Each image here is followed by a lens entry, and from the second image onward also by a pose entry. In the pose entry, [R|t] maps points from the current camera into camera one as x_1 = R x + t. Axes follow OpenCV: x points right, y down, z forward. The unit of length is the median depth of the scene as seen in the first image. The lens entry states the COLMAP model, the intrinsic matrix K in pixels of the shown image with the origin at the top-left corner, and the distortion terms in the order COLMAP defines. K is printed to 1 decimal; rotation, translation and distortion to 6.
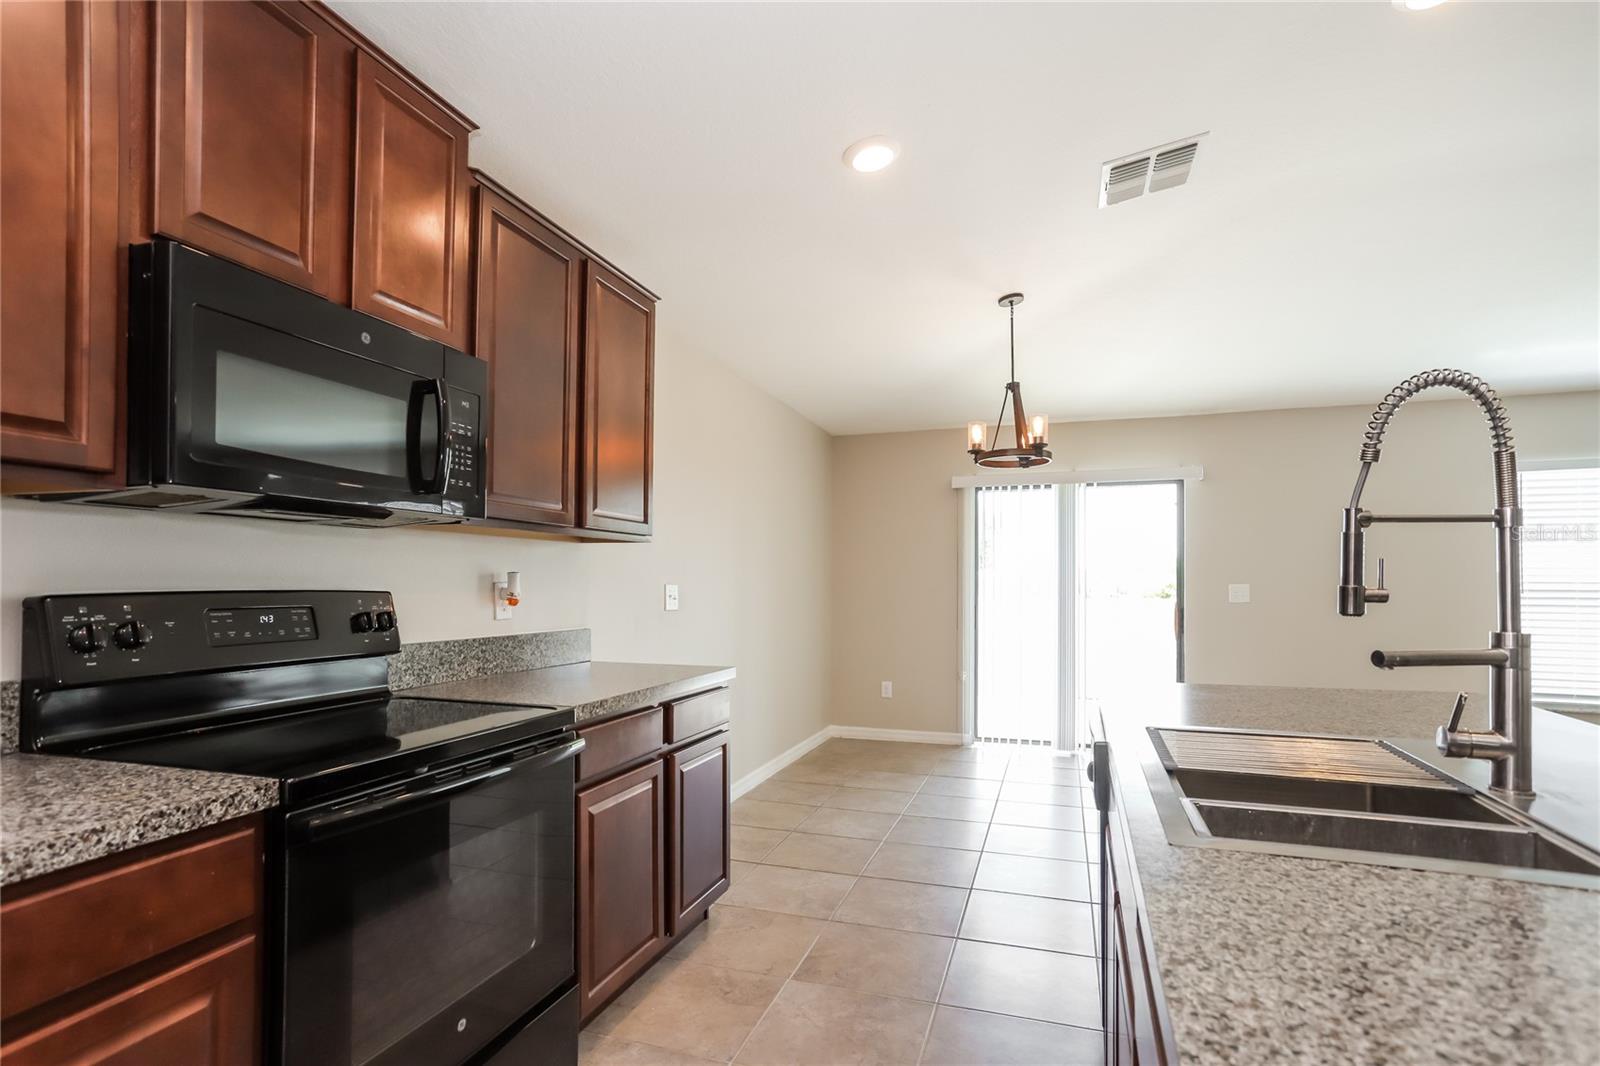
lens RADIAL K [[803.0, 0, 795.7], [0, 803.0, 583.9], [0, 0, 1]] dist [-0.002602, -0.000303]
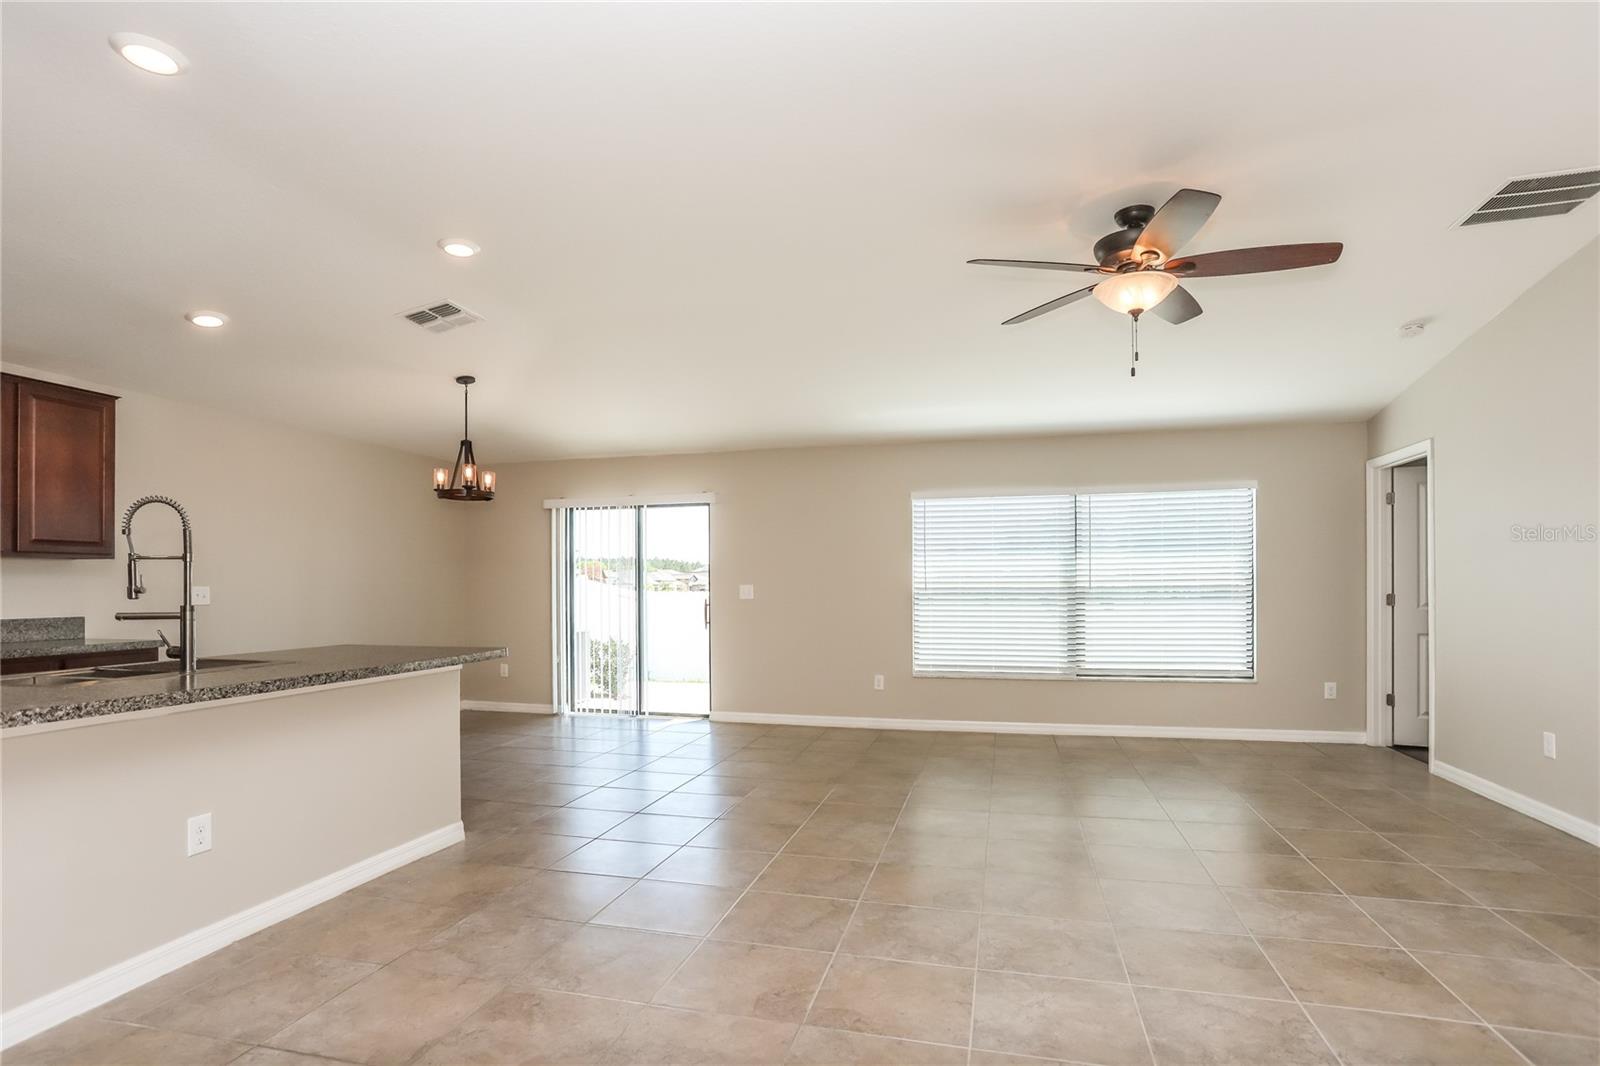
lens RADIAL K [[817.3, 0, 797.6], [0, 817.3, 598.5], [0, 0, 1]] dist [0.000667, 0.000076]
pose [[0.997469, -0.006092, 0.070837, 1.115846], [0.004892, 0.999842, 0.017104, 0.003272], [-0.070930, -0.016714, 0.997341, -0.691969]]
